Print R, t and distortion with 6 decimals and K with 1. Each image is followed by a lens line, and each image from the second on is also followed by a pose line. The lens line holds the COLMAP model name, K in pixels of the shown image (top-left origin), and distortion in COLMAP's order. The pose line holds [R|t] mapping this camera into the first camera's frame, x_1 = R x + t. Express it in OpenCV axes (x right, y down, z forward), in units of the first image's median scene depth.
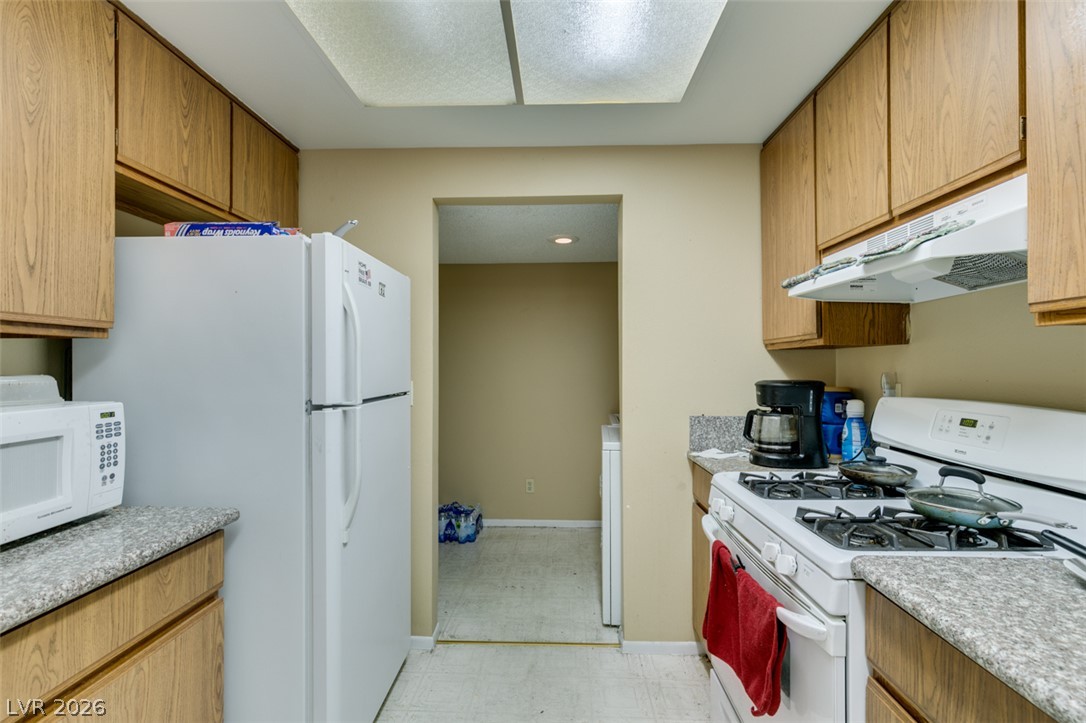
lens RADIAL K [[501.0, 0, 543.8], [0, 501.0, 366.2], [0, 0, 1]] dist [-0.001049, -0.000094]
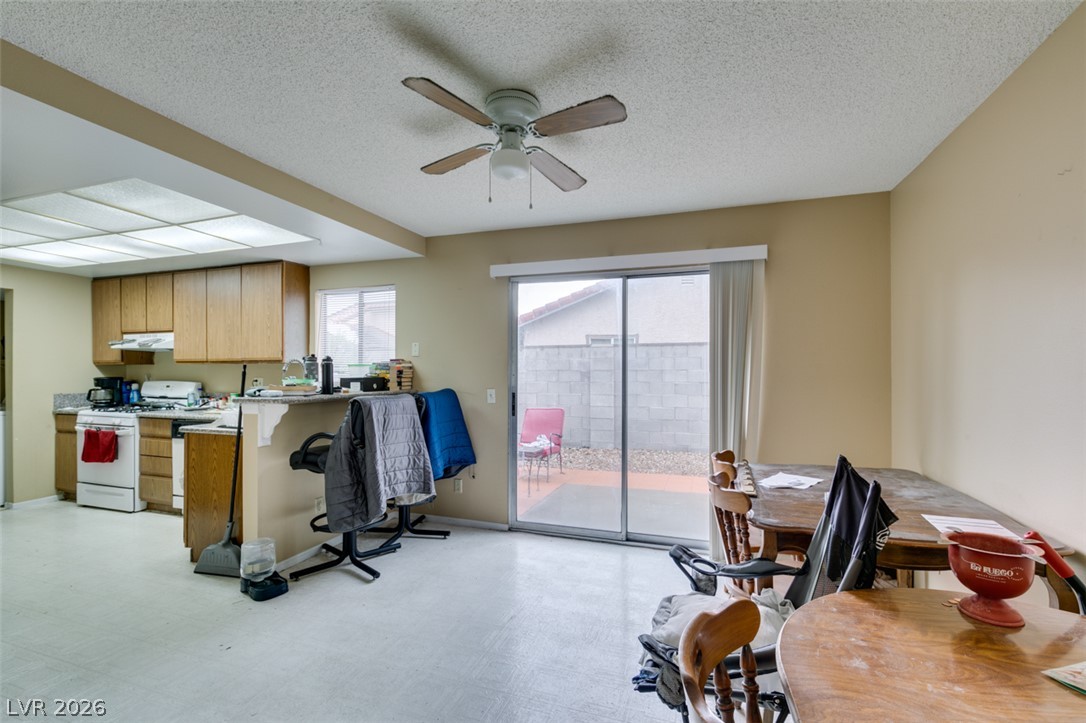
lens RADIAL K [[501.0, 0, 543.8], [0, 501.0, 366.2], [0, 0, 1]] dist [-0.001049, -0.000094]
pose [[0.315476, 0.009146, 0.948889, -1.382098], [0.005312, 0.999921, -0.011404, 0.013970], [-0.948919, 0.008638, 0.315403, -2.158384]]
